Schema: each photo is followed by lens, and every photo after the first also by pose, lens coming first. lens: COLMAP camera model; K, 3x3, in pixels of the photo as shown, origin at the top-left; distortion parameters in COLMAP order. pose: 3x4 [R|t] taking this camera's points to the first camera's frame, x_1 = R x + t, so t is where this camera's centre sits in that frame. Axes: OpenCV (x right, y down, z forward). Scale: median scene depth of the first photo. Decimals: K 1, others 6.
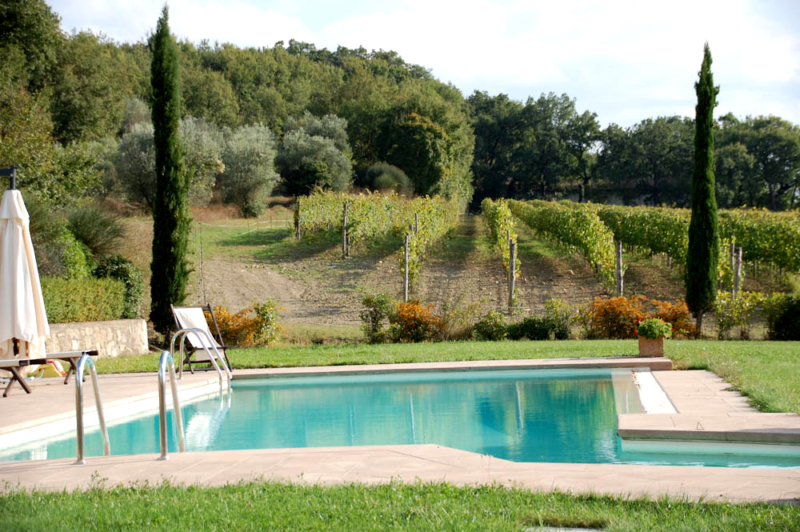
lens RADIAL K [[2155.7, 0, 400.0], [0, 2155.7, 266.0], [0, 0, 1]] dist [1.126522, 0.238125]
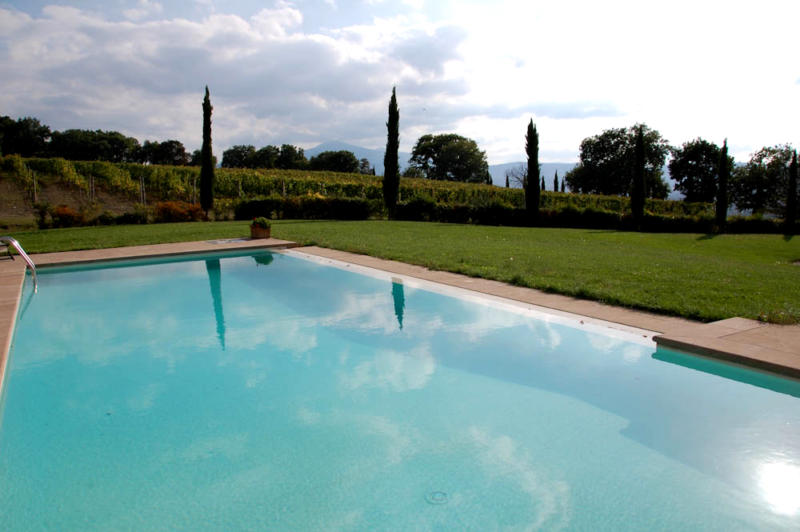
lens RADIAL K [[635.6, 0, 395.0], [0, 635.6, 265.8], [0, 0, 1]] dist [-0.161984, 0.174974]
pose [[0.798917, -0.067400, 0.597652, -0.043880], [-0.012297, 0.991663, 0.128271, -0.002335], [-0.601315, -0.109827, 0.791428, 0.183523]]
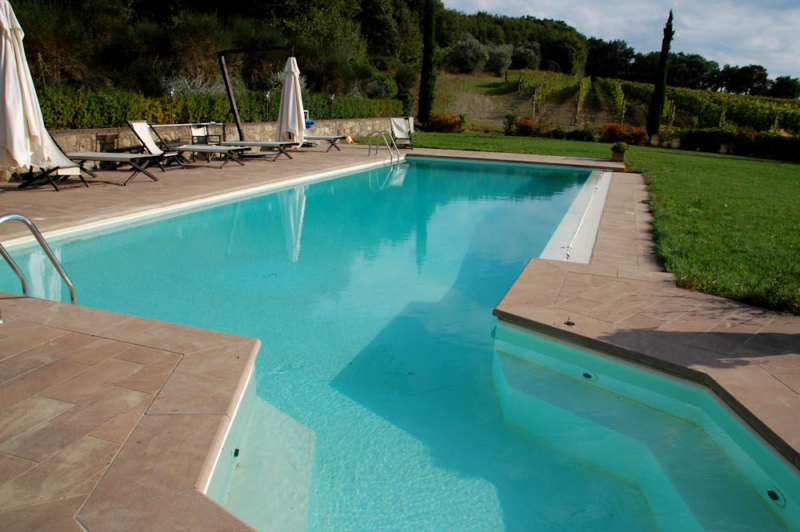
lens RADIAL K [[648.4, 0, 400.0], [0, 648.4, 266.0], [0, 0, 1]] dist [-0.141141, 0.155068]
pose [[0.966276, 0.124904, -0.225189, 0.023887], [-0.060804, 0.960429, 0.271807, -0.004808], [0.250228, -0.248948, 0.935634, 0.138882]]
